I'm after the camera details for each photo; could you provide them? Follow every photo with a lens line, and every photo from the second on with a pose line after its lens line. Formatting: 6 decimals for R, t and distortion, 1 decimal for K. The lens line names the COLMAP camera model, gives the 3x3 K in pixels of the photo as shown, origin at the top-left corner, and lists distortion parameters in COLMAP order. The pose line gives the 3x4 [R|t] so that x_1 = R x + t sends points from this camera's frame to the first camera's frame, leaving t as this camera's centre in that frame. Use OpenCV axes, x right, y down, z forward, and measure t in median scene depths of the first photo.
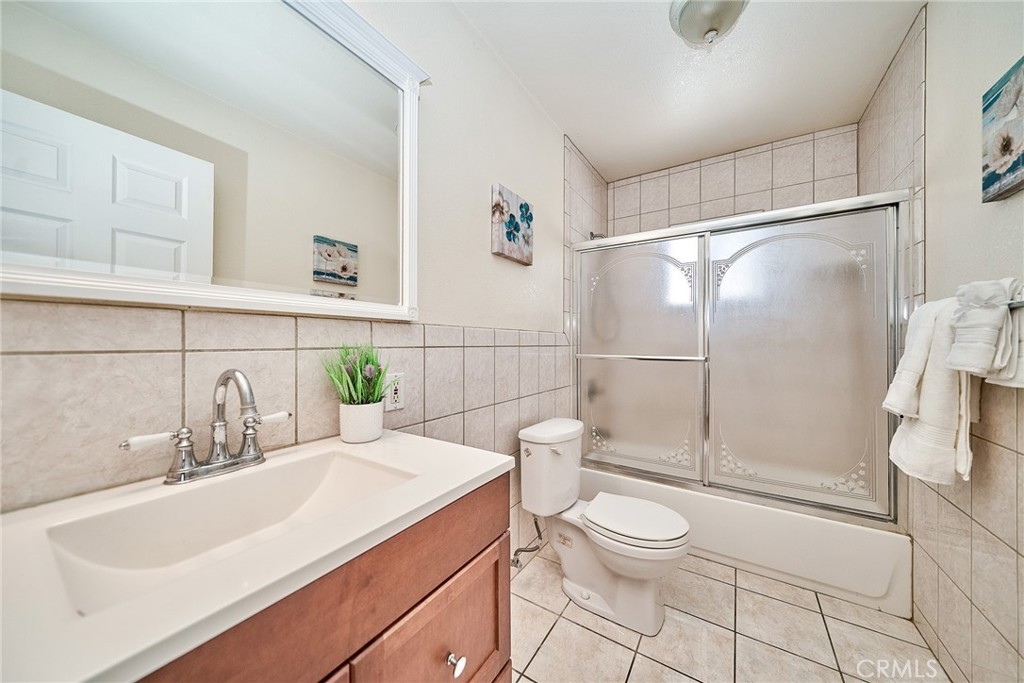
lens RADIAL K [[357.8, 0, 511.4], [0, 357.8, 345.0], [0, 0, 1]] dist [-0.000904, -0.000098]
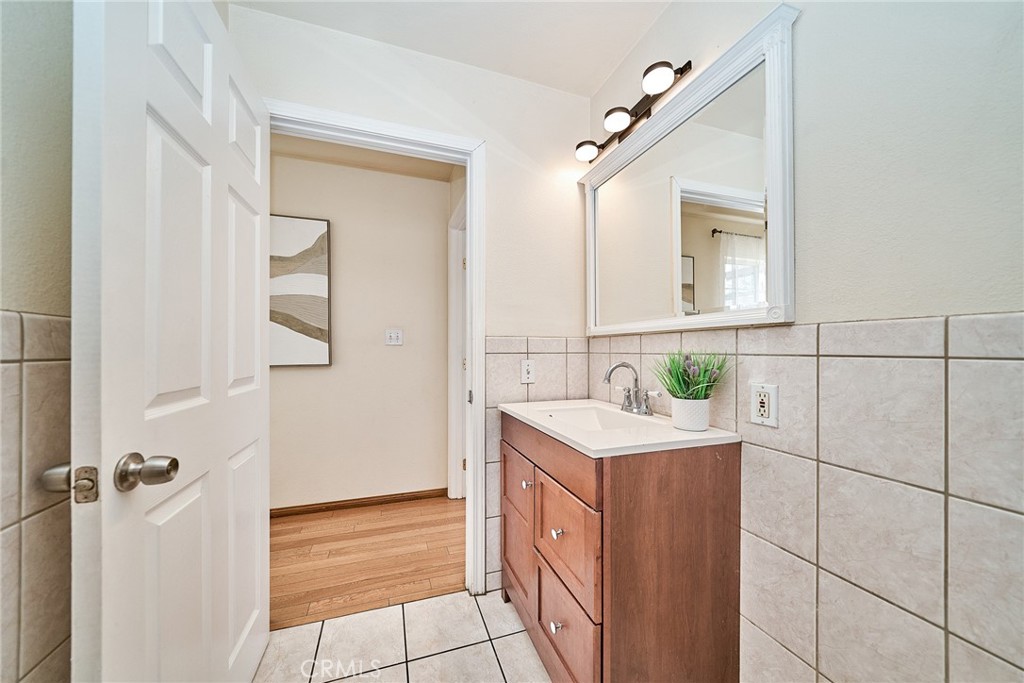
lens RADIAL K [[357.8, 0, 511.4], [0, 357.8, 345.0], [0, 0, 1]] dist [-0.000904, -0.000098]
pose [[-0.617952, -0.007954, -0.786176, 0.763640], [-0.001387, 0.999958, -0.009027, -0.008916], [0.786215, -0.004487, -0.617937, 1.057740]]
